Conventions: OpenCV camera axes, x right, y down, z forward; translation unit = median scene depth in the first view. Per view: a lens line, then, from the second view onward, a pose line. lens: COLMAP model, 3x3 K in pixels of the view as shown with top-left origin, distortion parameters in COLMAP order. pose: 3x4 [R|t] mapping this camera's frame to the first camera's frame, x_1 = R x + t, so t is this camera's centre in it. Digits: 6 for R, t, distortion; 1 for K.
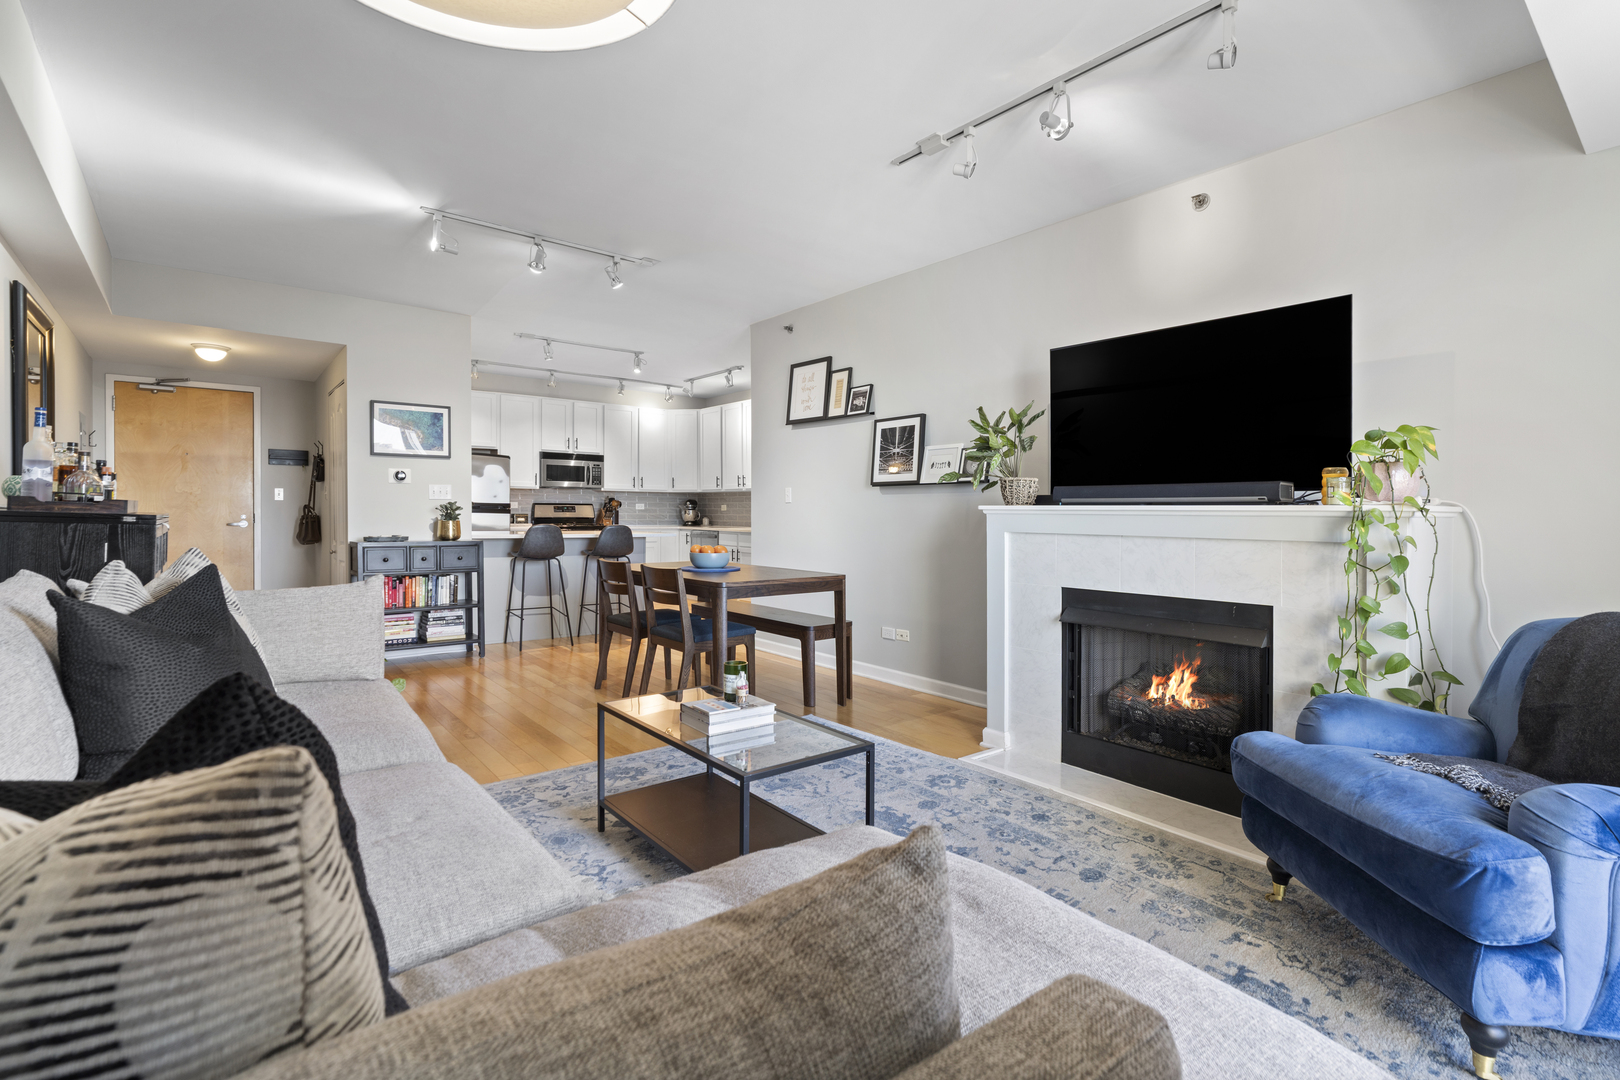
lens RADIAL K [[751.1, 0, 810.5], [0, 751.1, 522.3], [0, 0, 1]] dist [-0.003819, -0.000080]
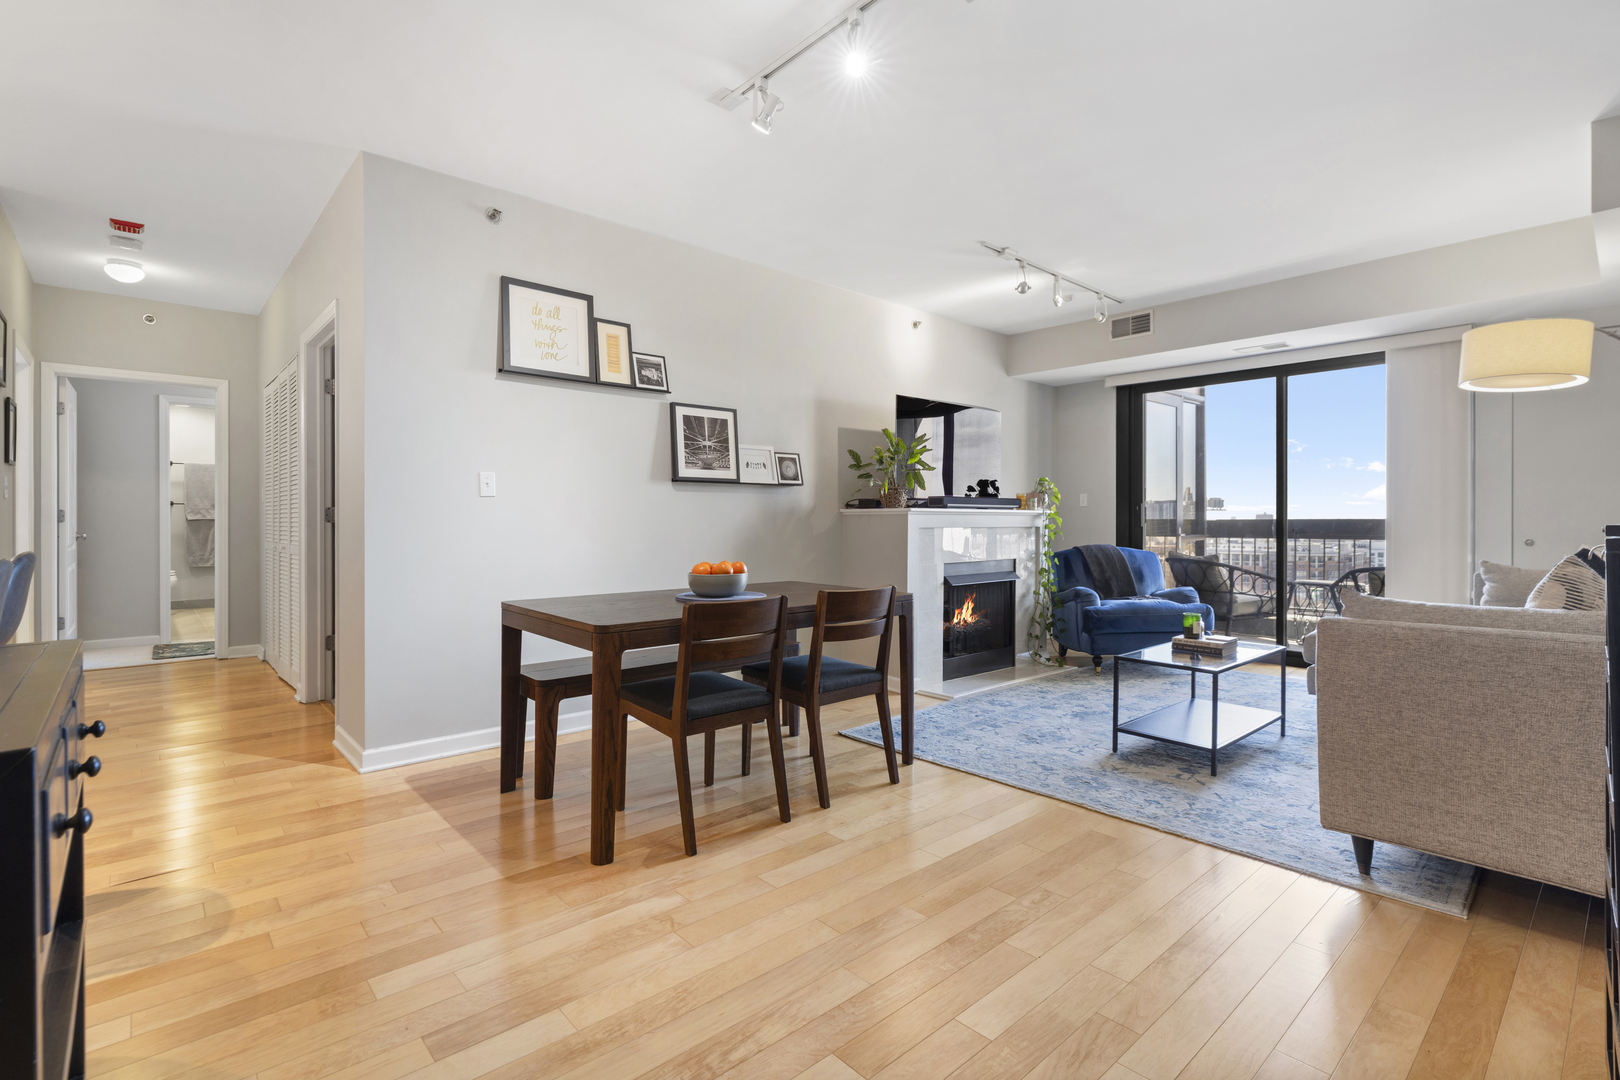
lens RADIAL K [[751.1, 0, 810.5], [0, 751.1, 522.3], [0, 0, 1]] dist [-0.003819, -0.000080]
pose [[-0.048354, -0.017481, 0.998677, -0.777760], [0.010180, 0.999786, 0.017994, -0.016193], [-0.998778, 0.011037, -0.048166, 0.910443]]
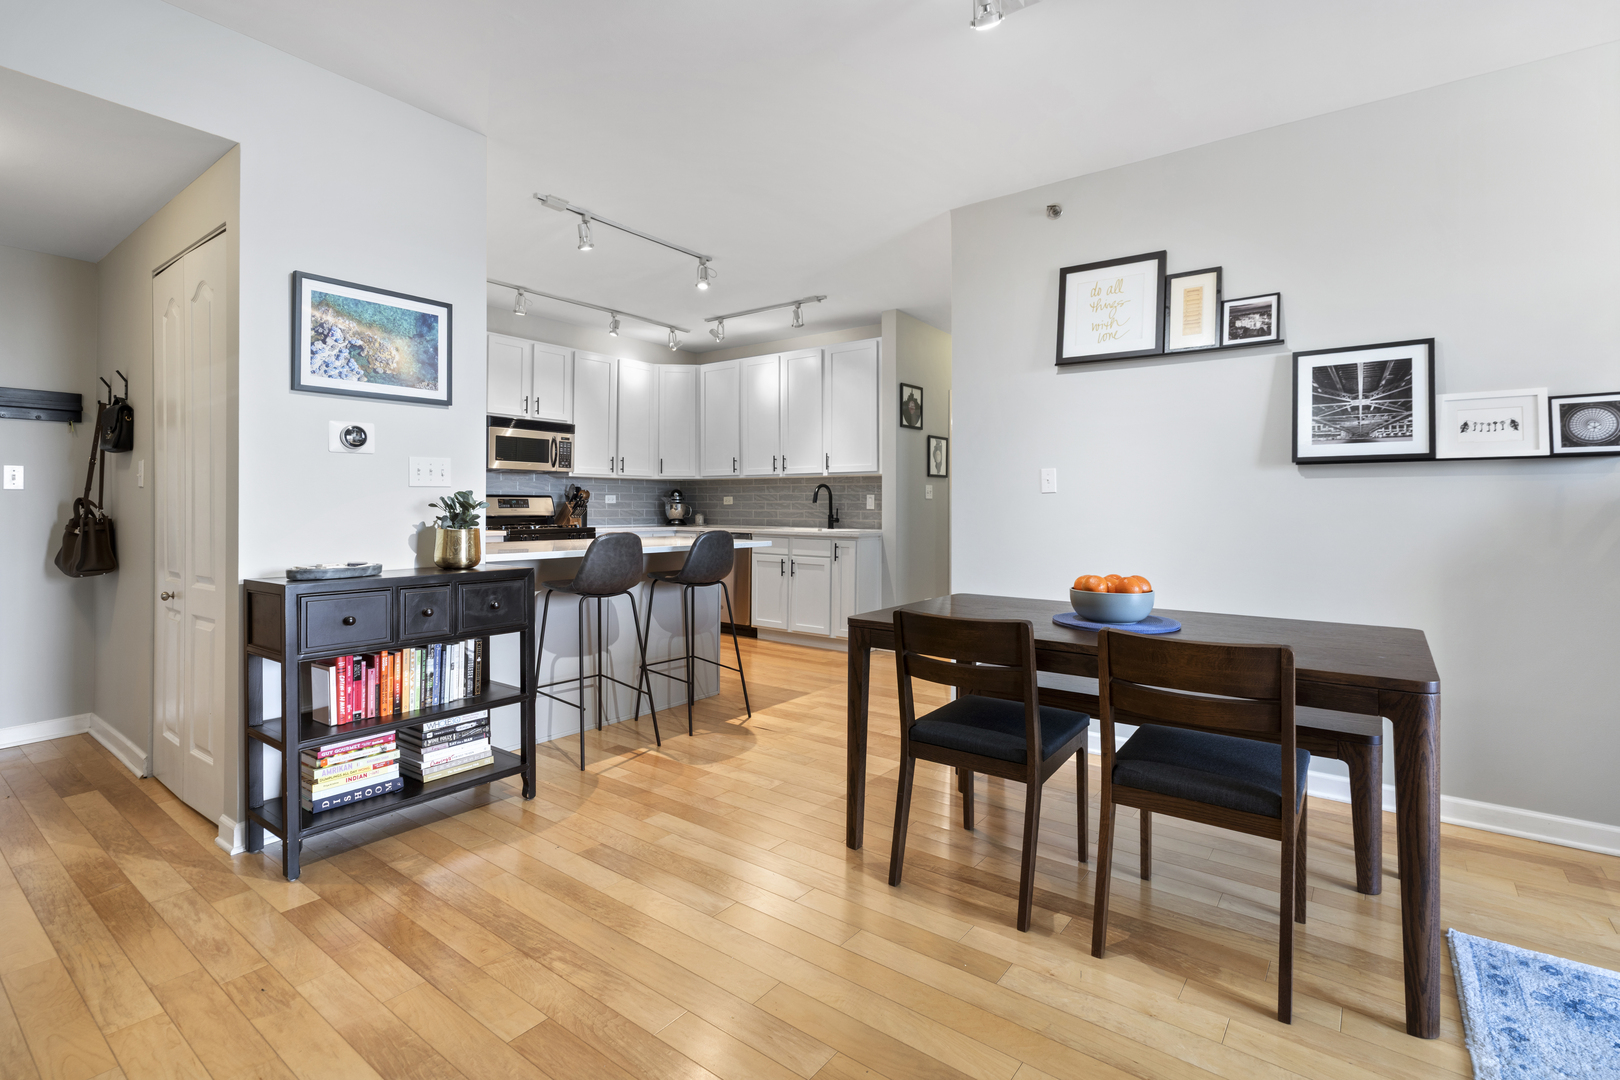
lens RADIAL K [[758.5, 0, 818.3], [0, 758.5, 500.4], [0, 0, 1]] dist [-0.003394, -0.000415]
pose [[0.969481, -0.003109, 0.245148, -0.434655], [0.007508, 0.999827, -0.017016, -0.012613], [-0.245053, 0.018337, 0.969336, 0.527706]]
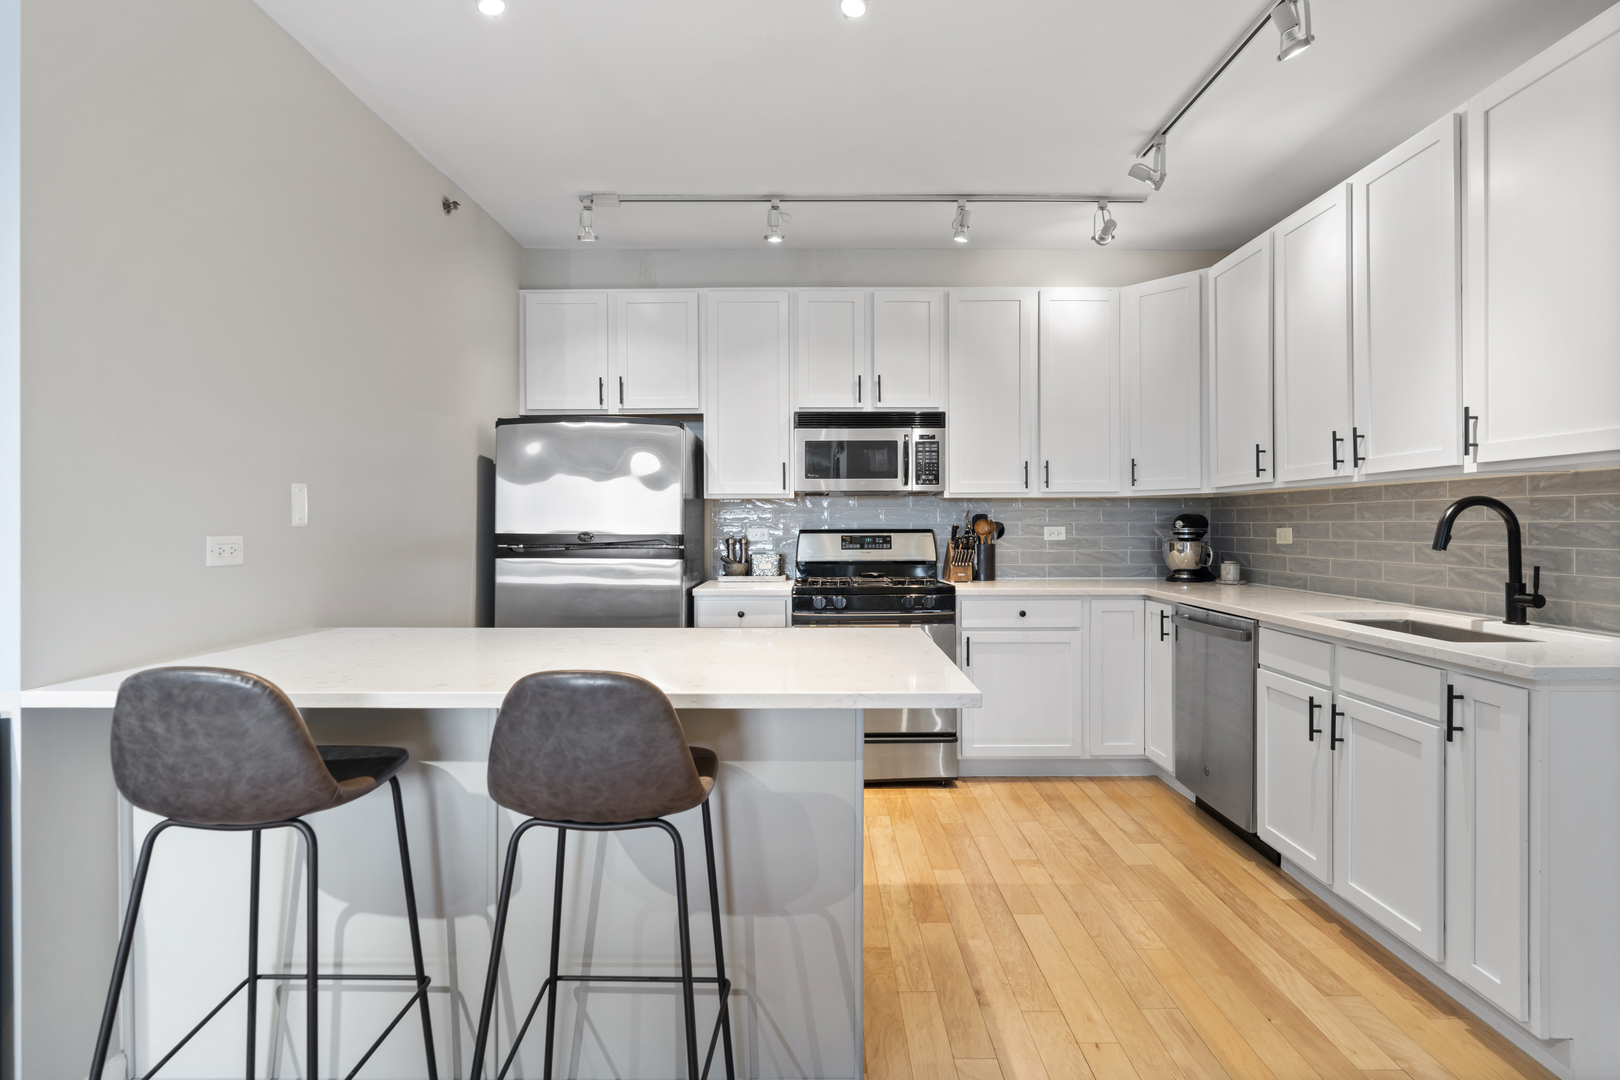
lens RADIAL K [[776.2, 0, 826.2], [0, 776.2, 534.9], [0, 0, 1]] dist [-0.004256, 0.000221]
pose [[0.783631, -0.002122, -0.621222, -0.118100], [0.000490, 0.999996, -0.002797, -0.038978], [0.621226, 0.001888, 0.783629, 1.186172]]
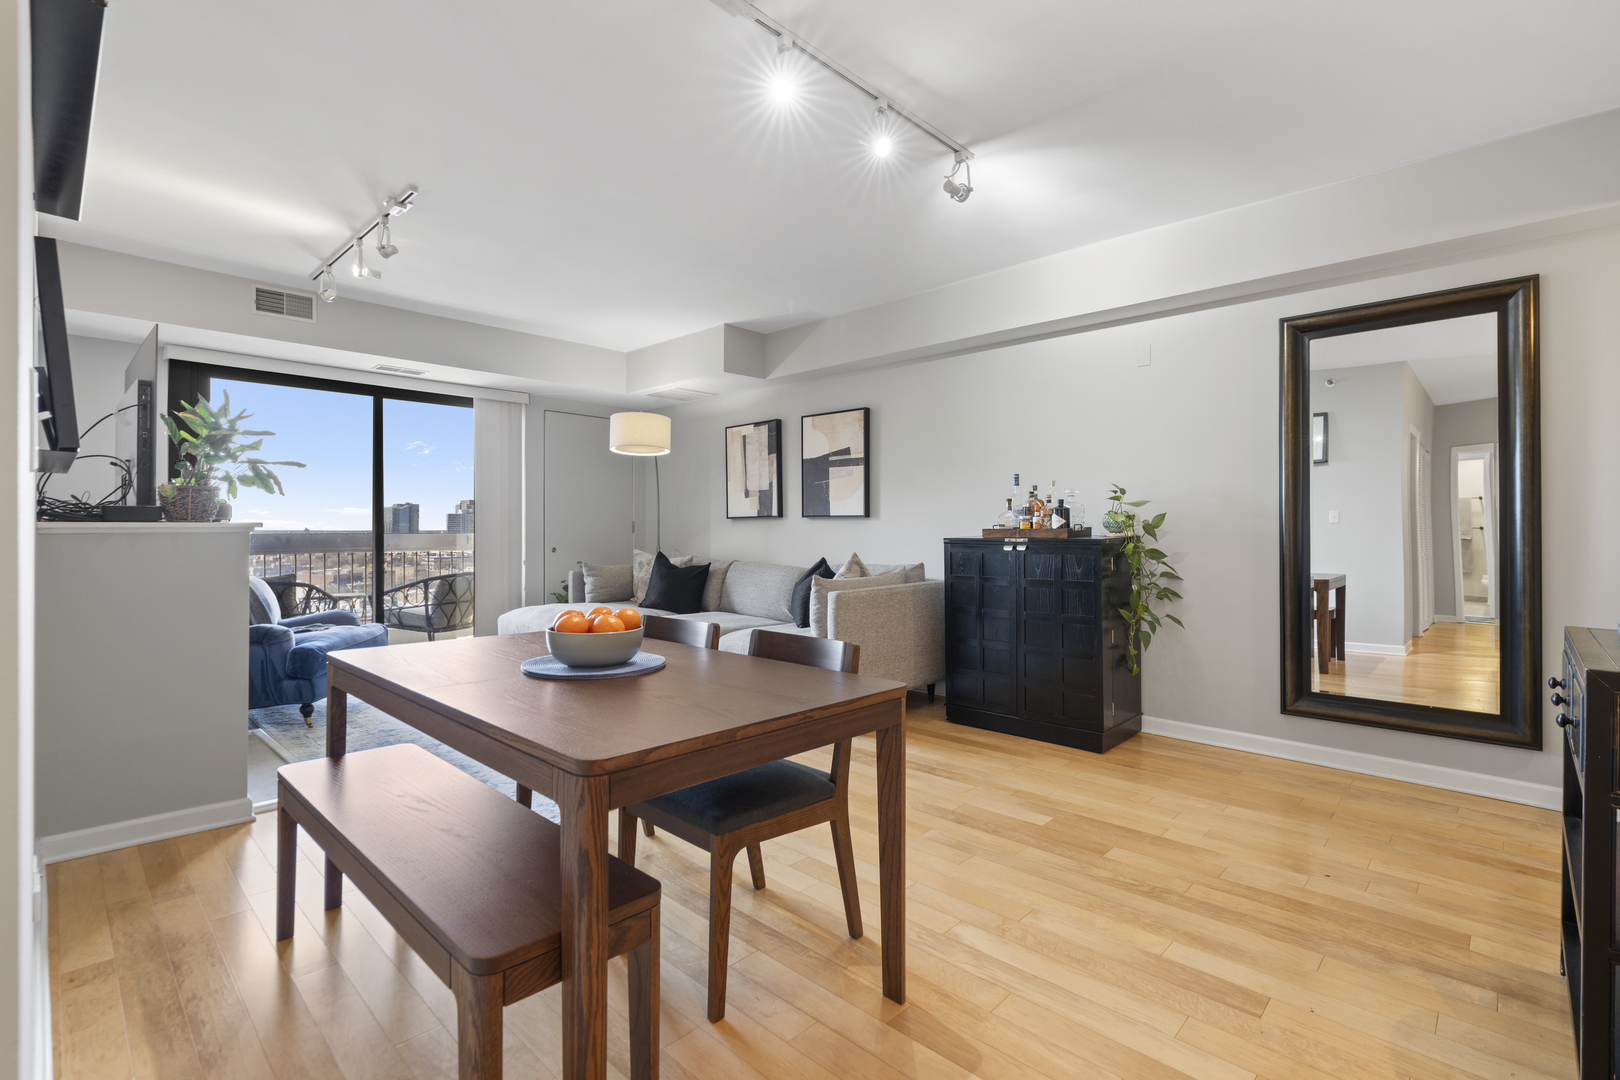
lens RADIAL K [[743.8, 0, 805.1], [0, 743.8, 529.6], [0, 0, 1]] dist [-0.001288, -0.000176]
pose [[-0.992652, -0.012313, -0.120380, -0.193499], [-0.013604, 0.999858, 0.009908, -0.022436], [0.120241, 0.011473, -0.992678, 1.384487]]
